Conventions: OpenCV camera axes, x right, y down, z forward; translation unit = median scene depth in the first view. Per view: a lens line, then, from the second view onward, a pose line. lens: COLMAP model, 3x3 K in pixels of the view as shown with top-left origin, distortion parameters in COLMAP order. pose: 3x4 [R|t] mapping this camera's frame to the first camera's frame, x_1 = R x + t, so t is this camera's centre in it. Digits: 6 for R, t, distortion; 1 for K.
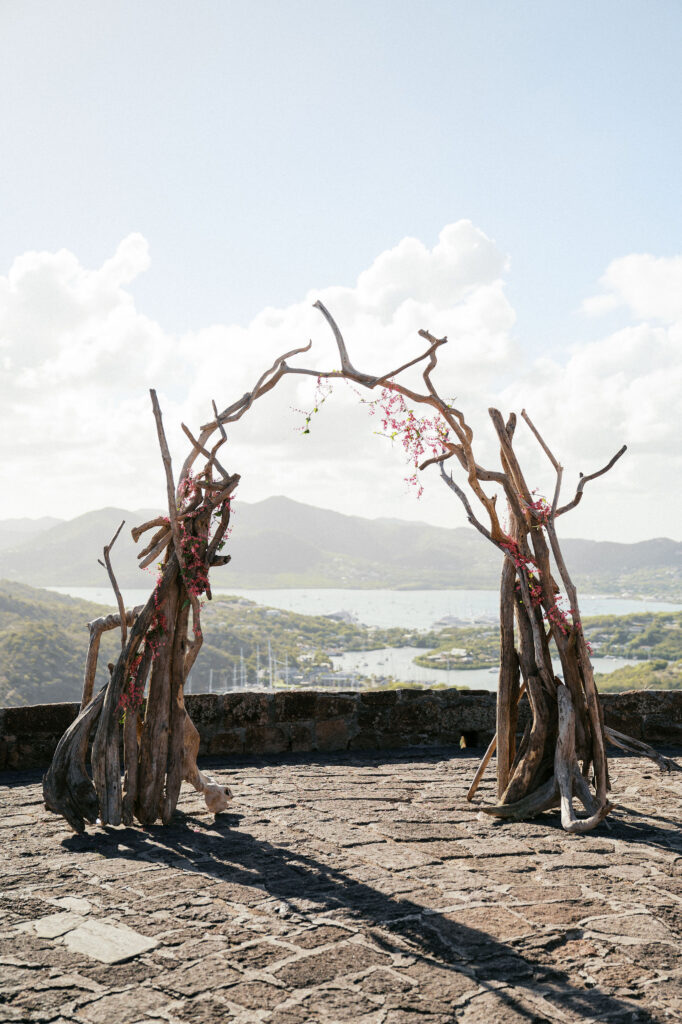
lens RADIAL K [[1231.8, 0, 347.8], [0, 1231.8, 524.6], [0, 0, 1]] dist [-0.005571, 0.006141]
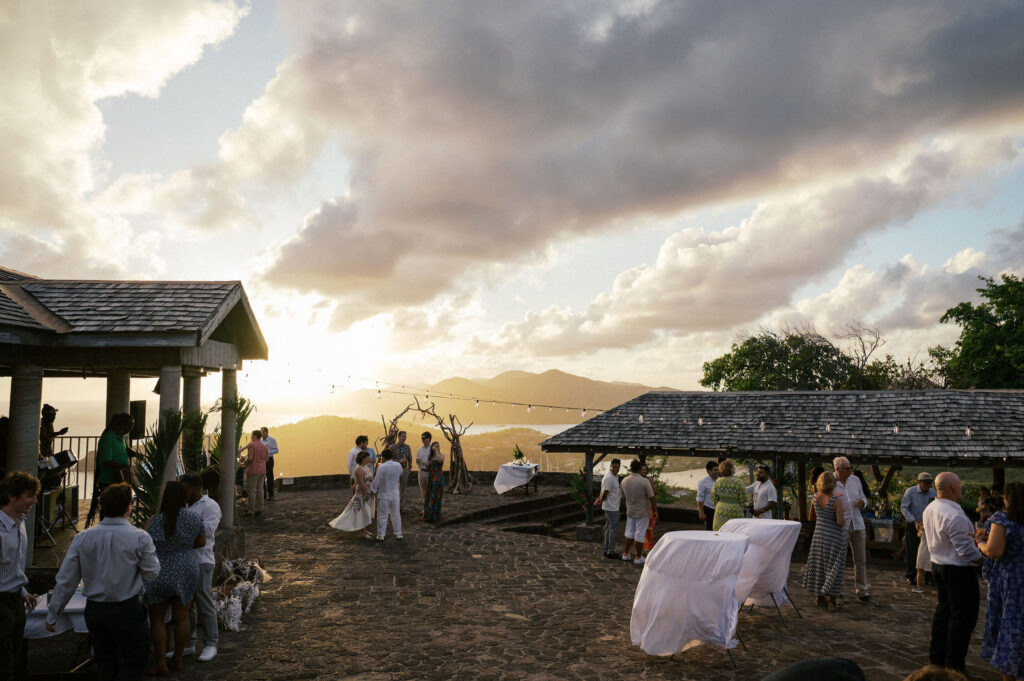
lens RADIAL K [[731.1, 0, 512.7], [0, 731.1, 359.1], [0, 0, 1]] dist [-0.001110, -0.000107]
pose [[0.993115, -0.014252, -0.116274, 0.769197], [0.010122, 0.999299, -0.036040, -0.220877], [0.116706, 0.034615, 0.992563, -2.103261]]
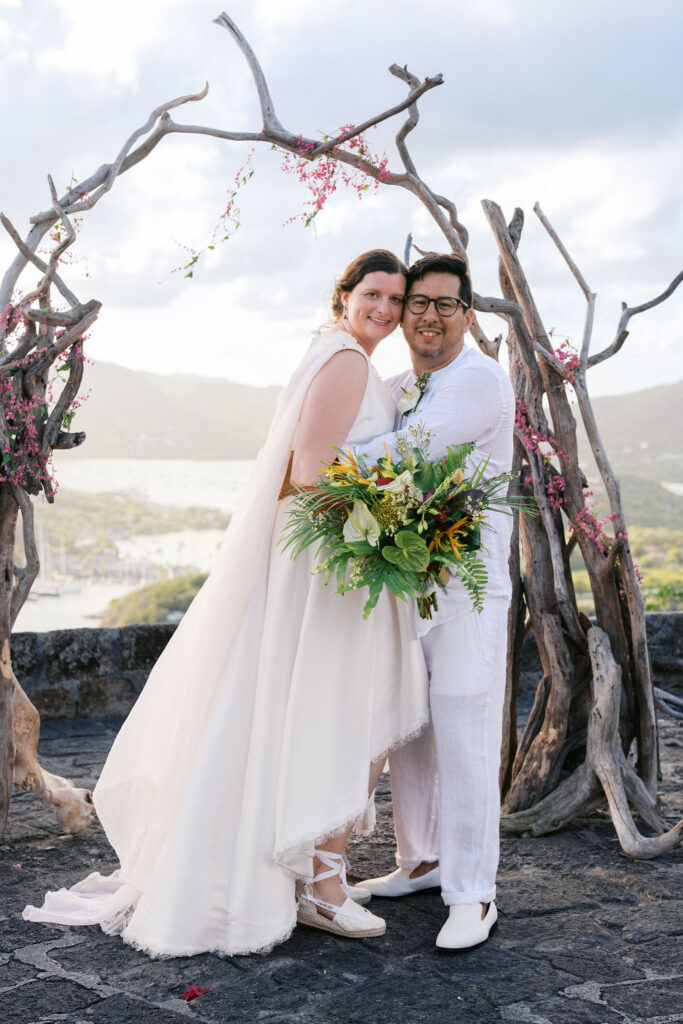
lens RADIAL K [[1482.9, 0, 341.5], [0, 1482.9, 512.0], [0, 0, 1]] dist [-0.001648, 0.003497]
pose [[0.990496, -0.007043, 0.137361, -0.068423], [-0.005049, 0.996153, 0.087484, 0.000453], [-0.137449, -0.087346, 0.986650, 0.241498]]
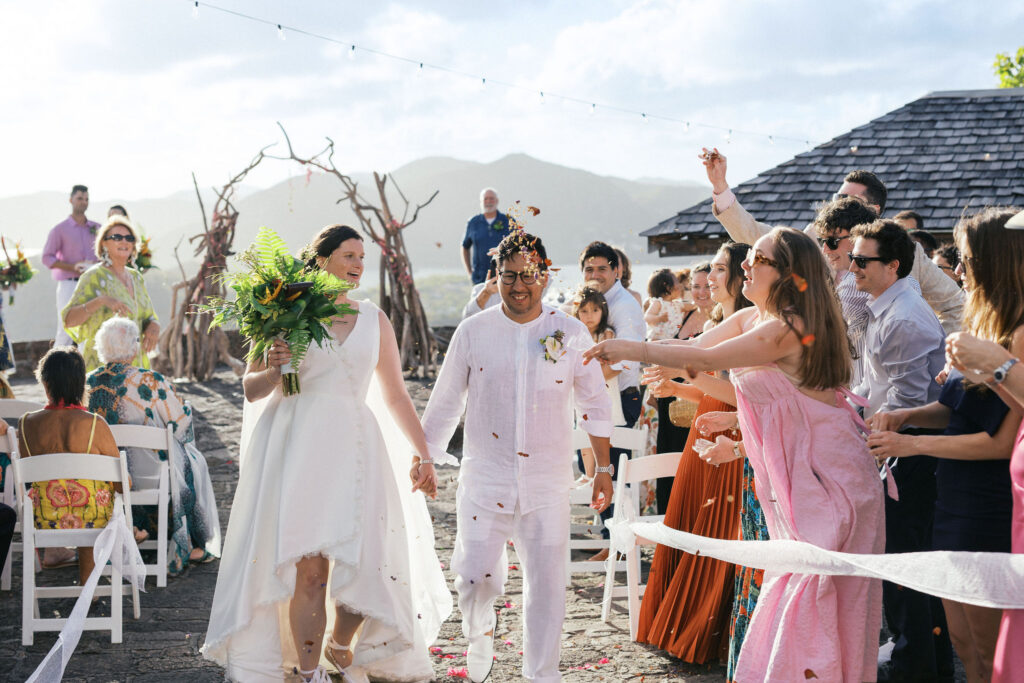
lens RADIAL K [[1514.1, 0, 512.0], [0, 1514.1, 341.5], [0, 0, 1]] dist [-0.012363, -0.076447]
pose [[0.997770, -0.014256, -0.065210, 0.501730], [0.020815, 0.994664, 0.101043, -0.066426], [0.063421, -0.102175, 0.992743, -1.417954]]
